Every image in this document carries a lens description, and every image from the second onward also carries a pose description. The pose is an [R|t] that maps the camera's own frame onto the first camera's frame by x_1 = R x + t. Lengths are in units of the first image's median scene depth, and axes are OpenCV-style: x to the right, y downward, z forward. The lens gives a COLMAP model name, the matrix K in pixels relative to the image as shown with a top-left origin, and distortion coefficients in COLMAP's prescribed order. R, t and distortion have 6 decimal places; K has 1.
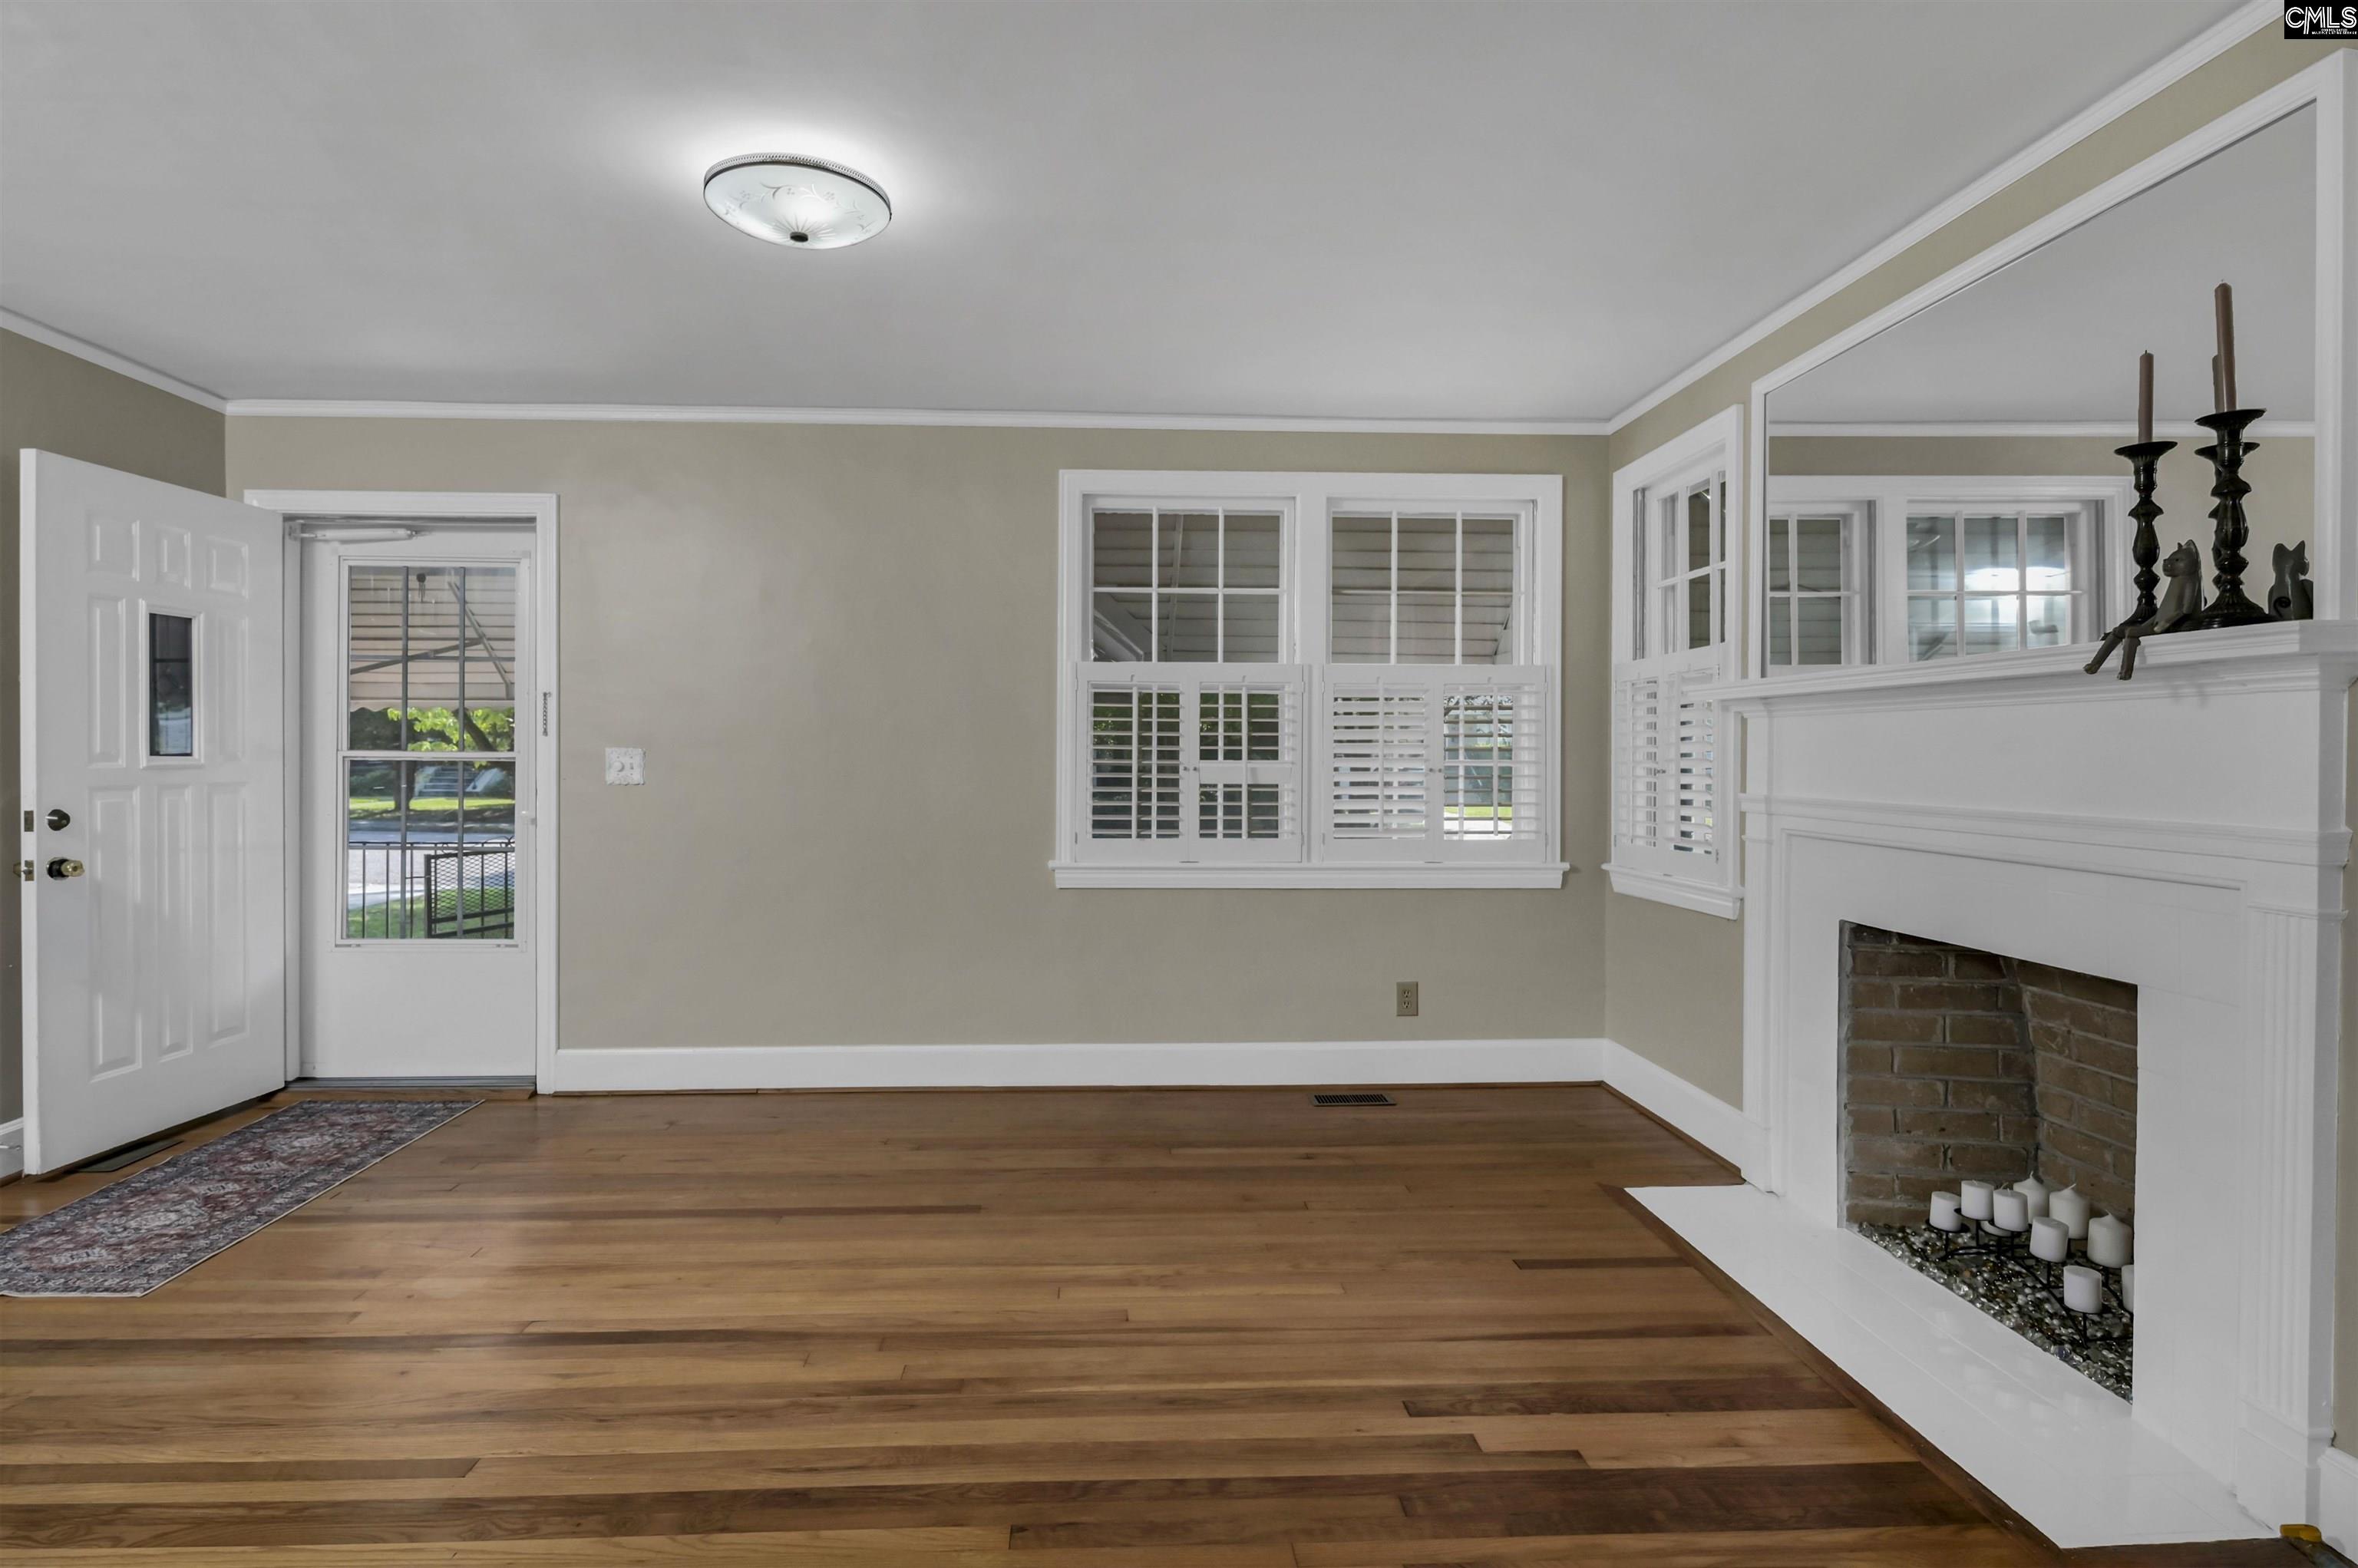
lens RADIAL K [[1211.9, 0, 1151.1], [0, 1211.9, 758.1], [0, 0, 1]] dist [0.002717, -0.007753]
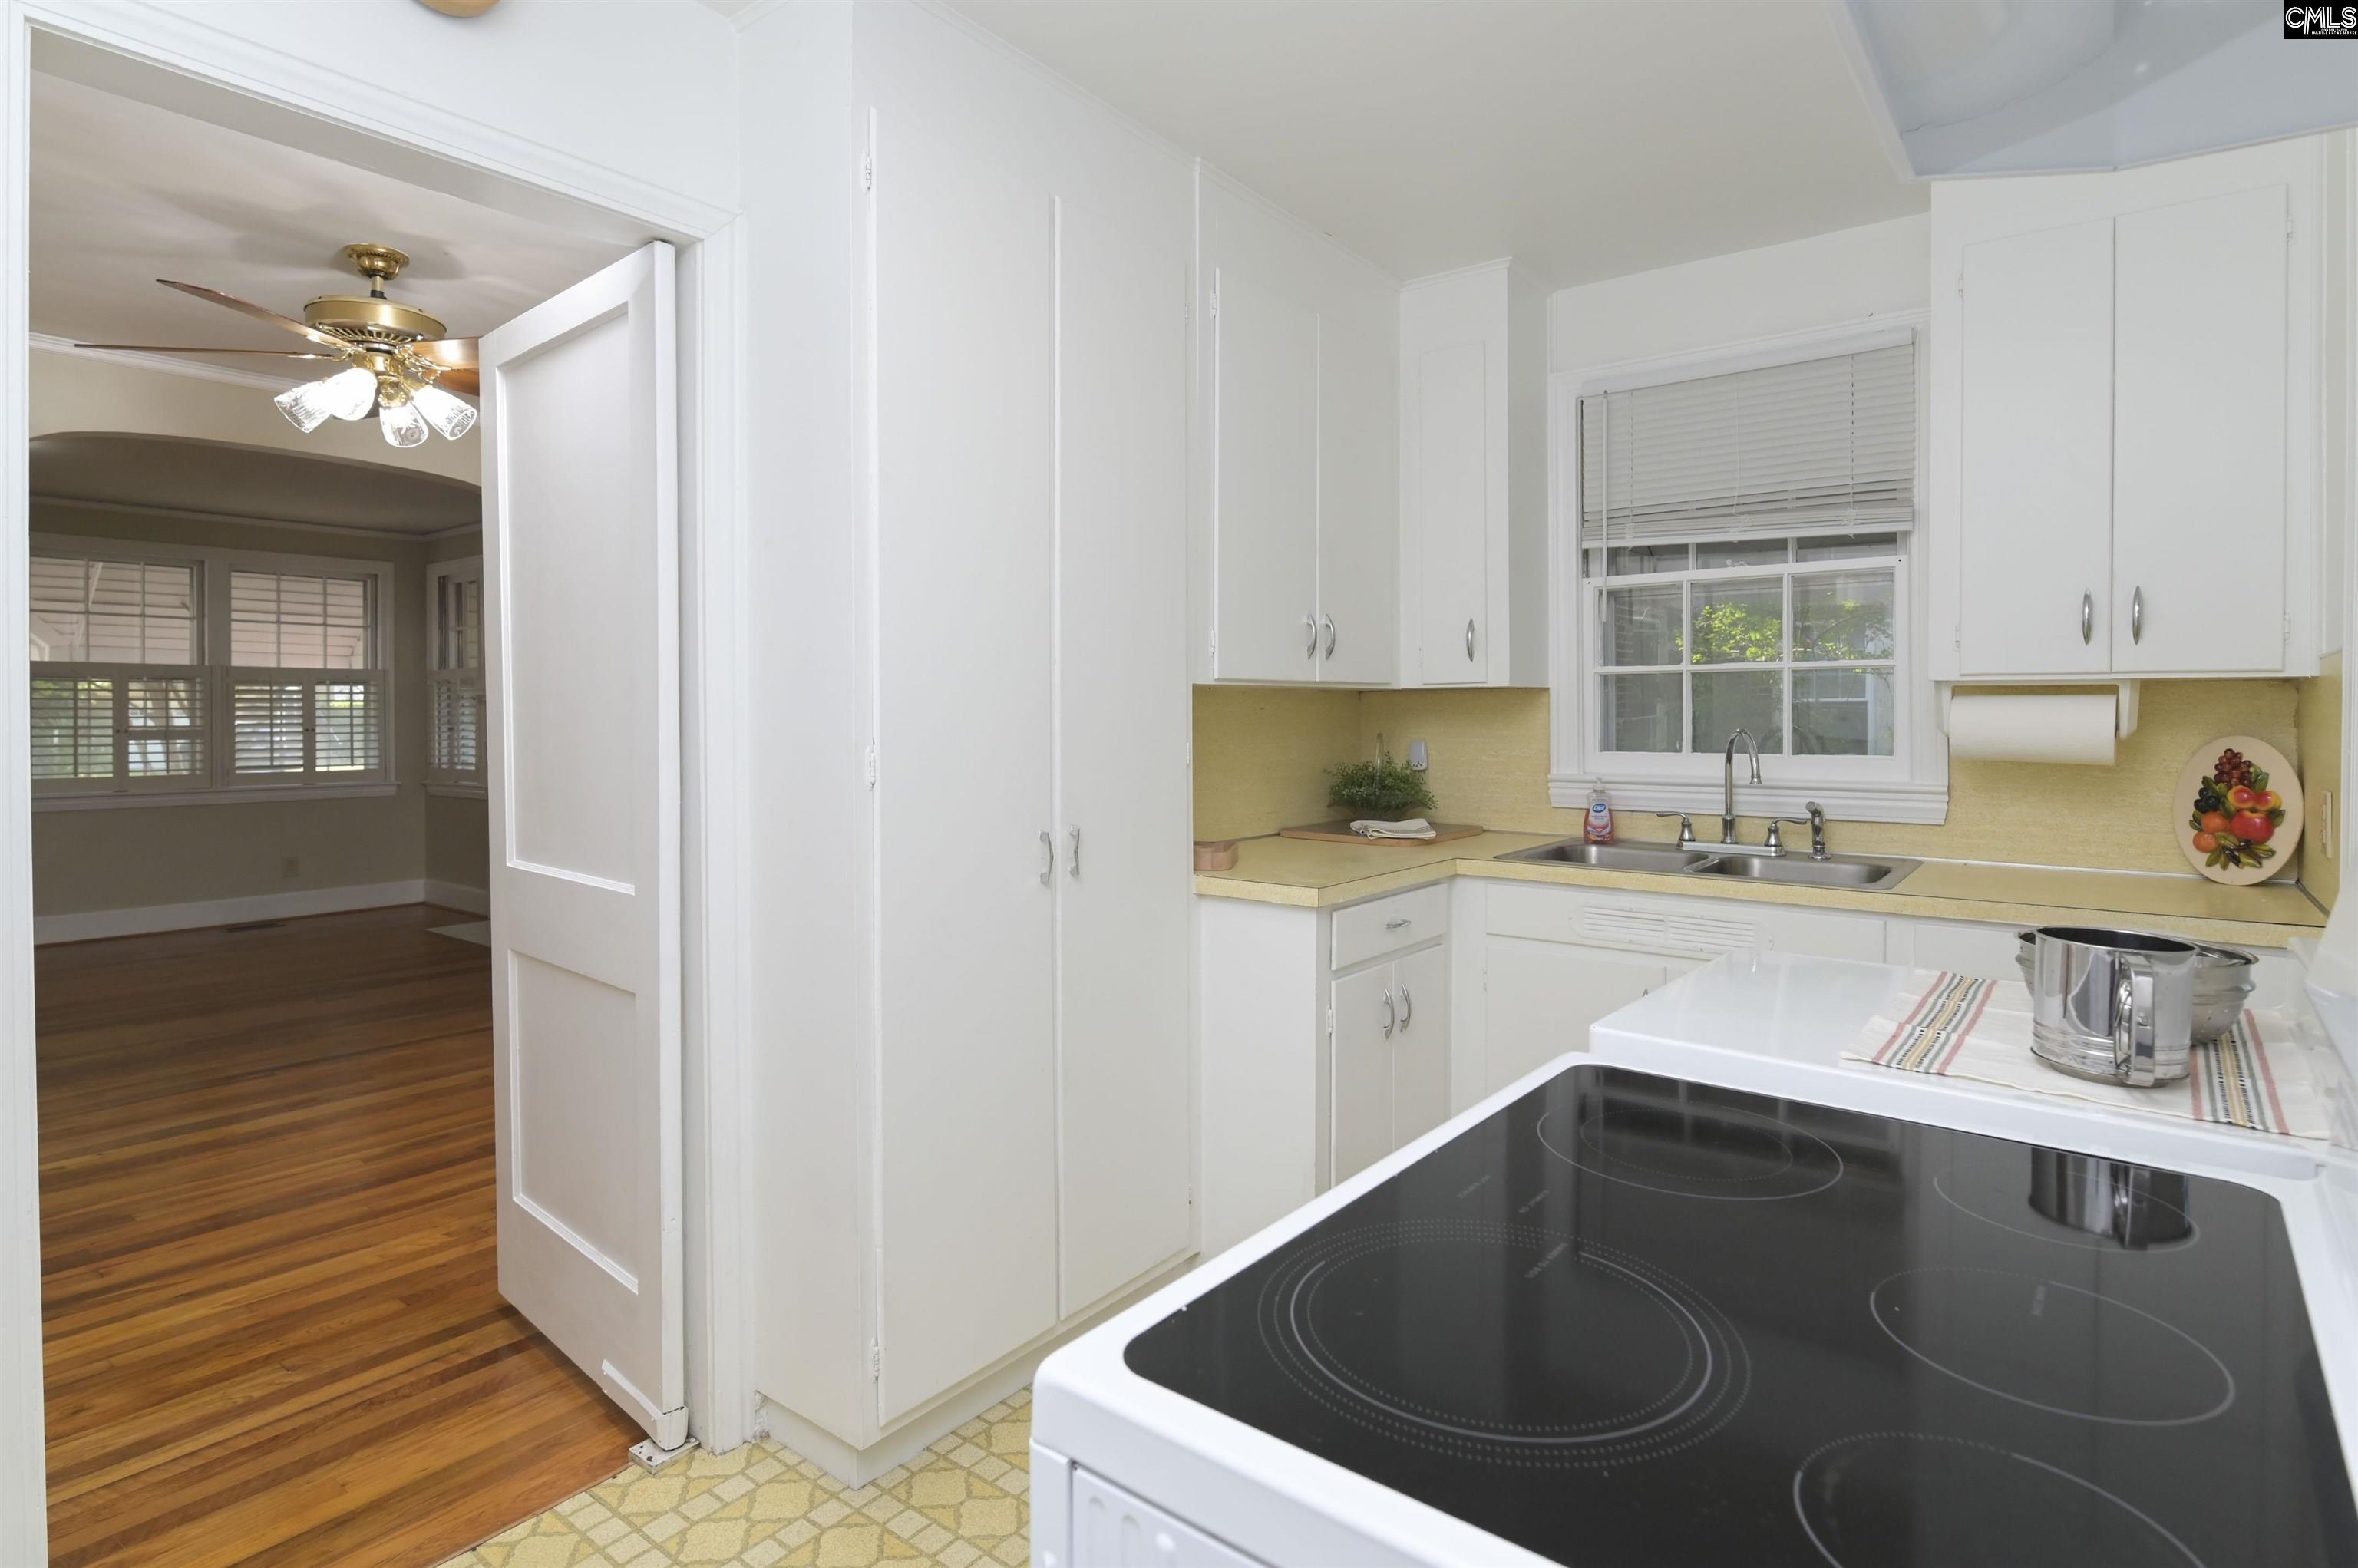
lens RADIAL K [[1222.7, 0, 1193.9], [0, 1222.7, 748.7], [0, 0, 1]] dist [0.001336, -0.001579]
pose [[0.638139, -0.025952, 0.769483, -0.398028], [0.003041, 0.999509, 0.031188, -0.018473], [-0.769915, -0.017562, 0.637905, -1.429293]]
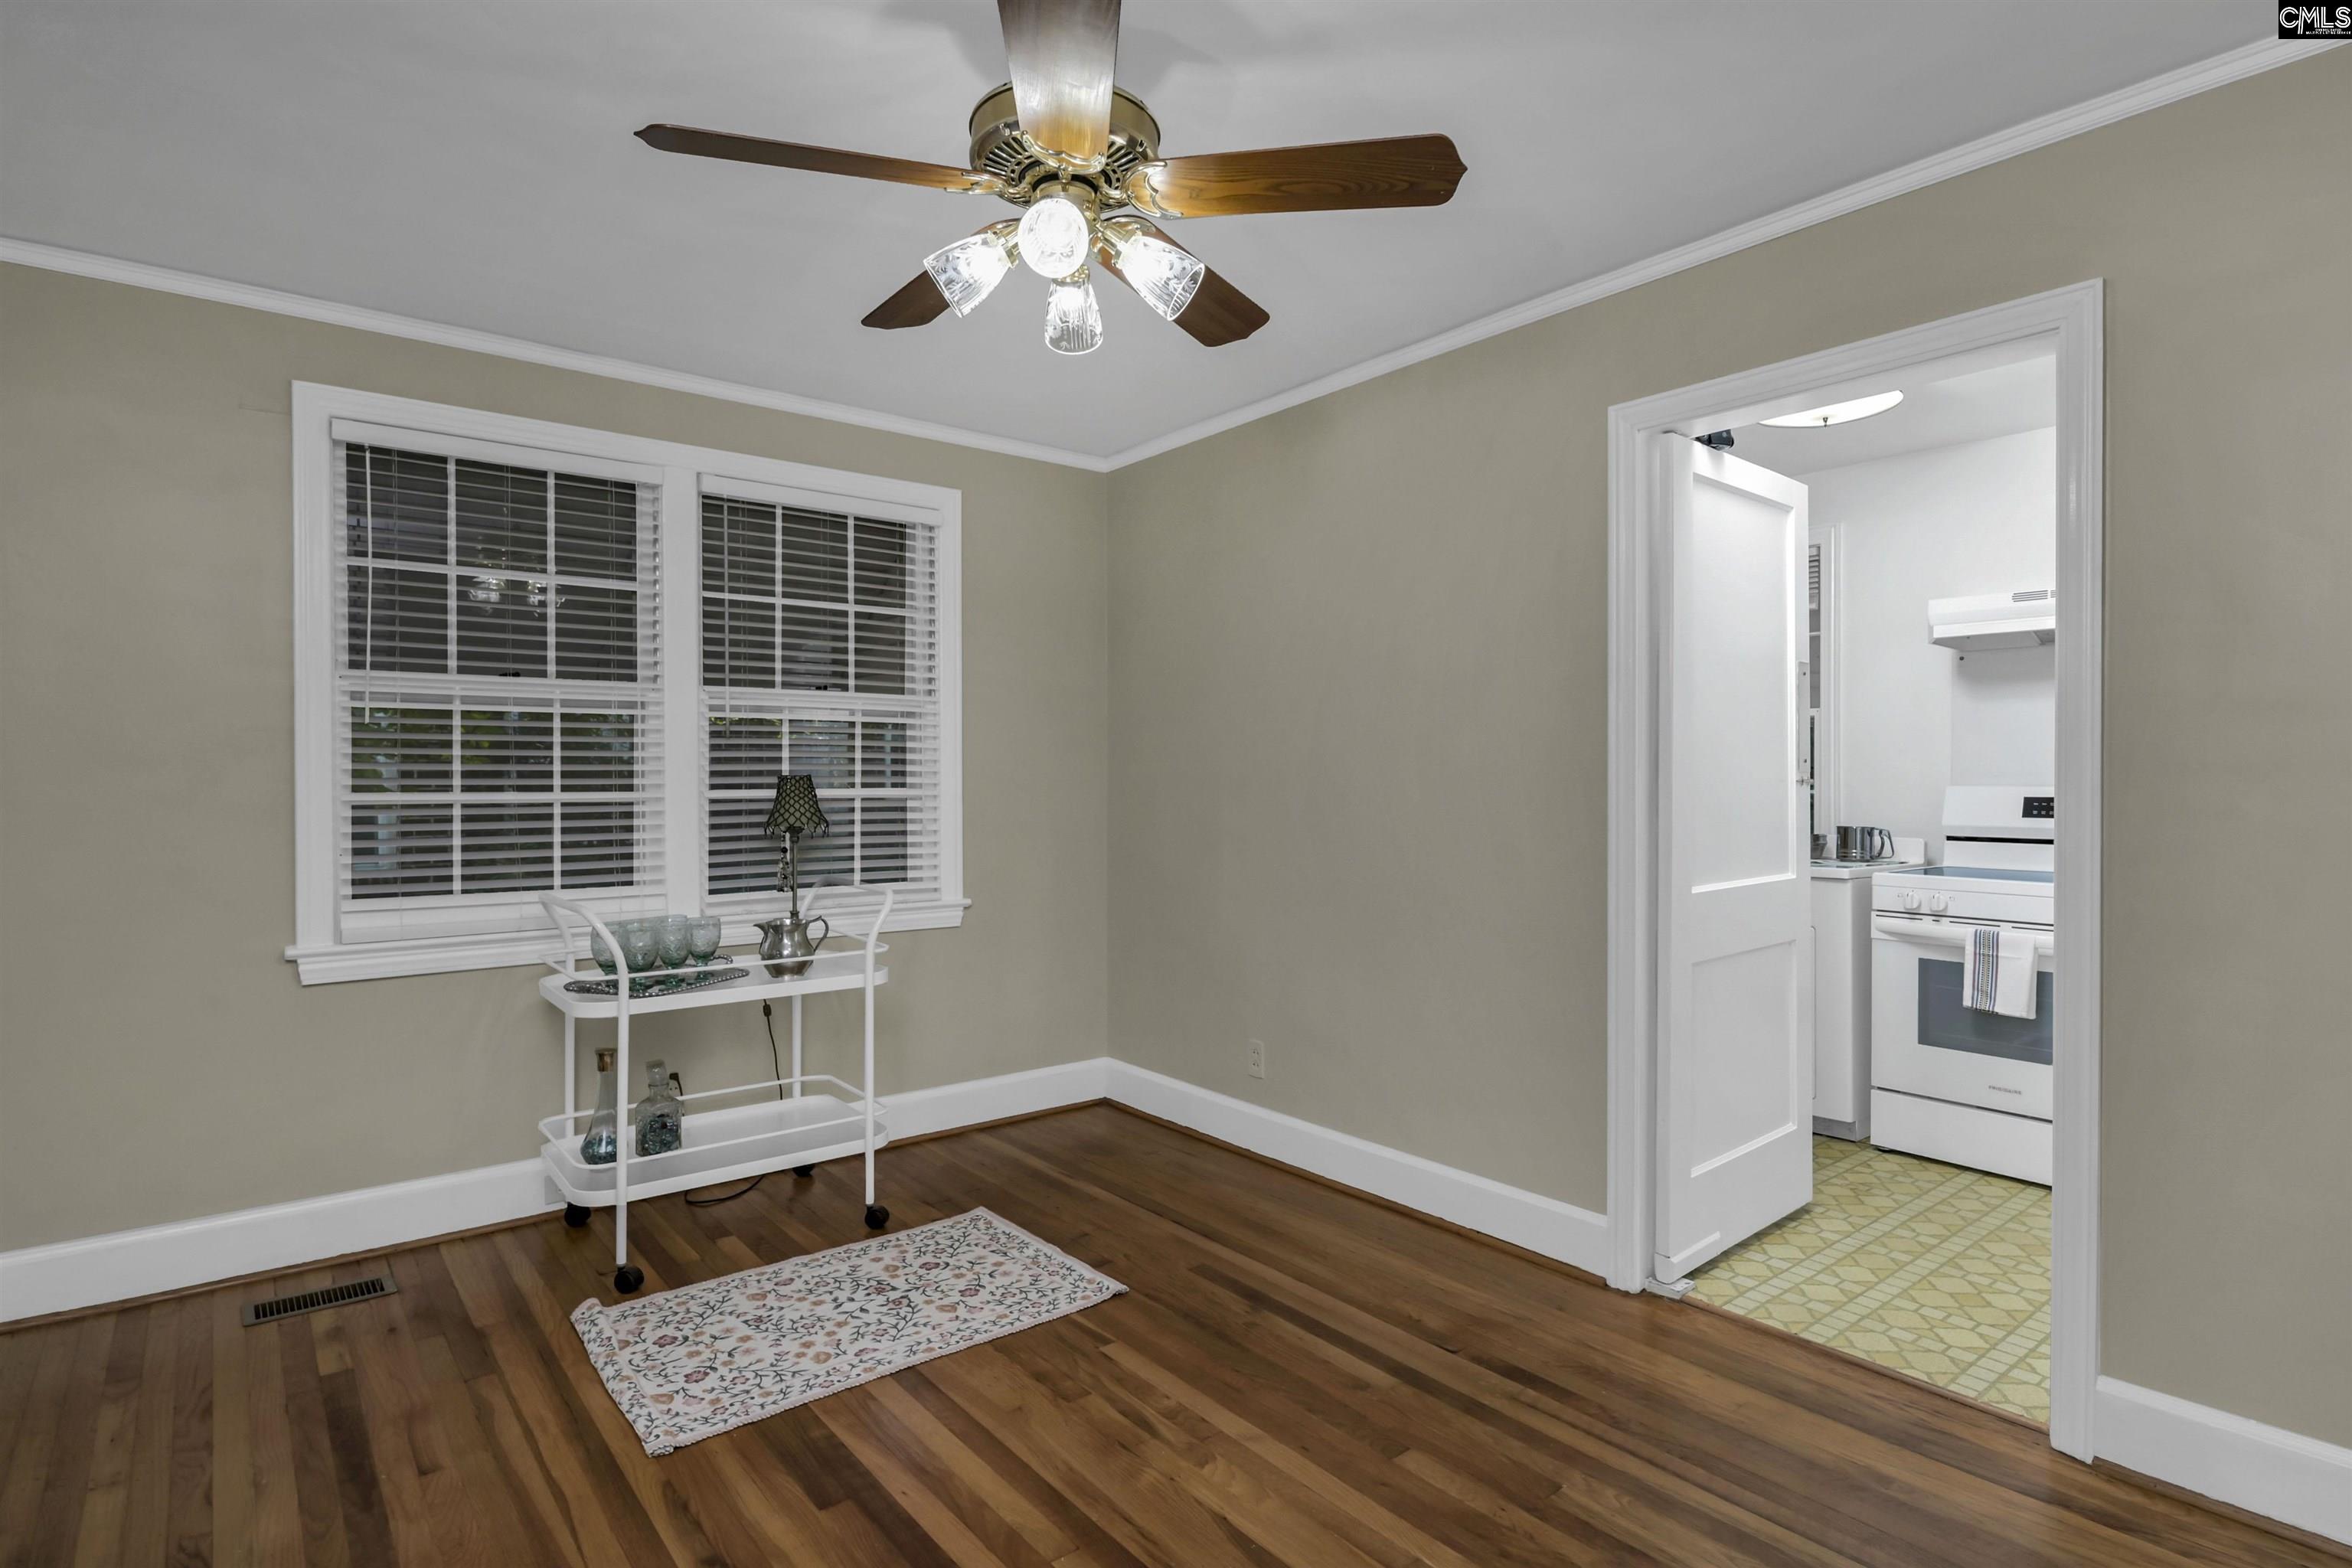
lens RADIAL K [[1199.9, 0, 1203.6], [0, 1199.9, 772.6], [0, 0, 1]] dist [0.001796, -0.001264]
pose [[-0.603452, -0.006303, 0.797374, -0.595935], [-0.003888, 0.999980, 0.004962, -0.017259], [-0.797389, -0.000106, -0.603465, 0.022276]]
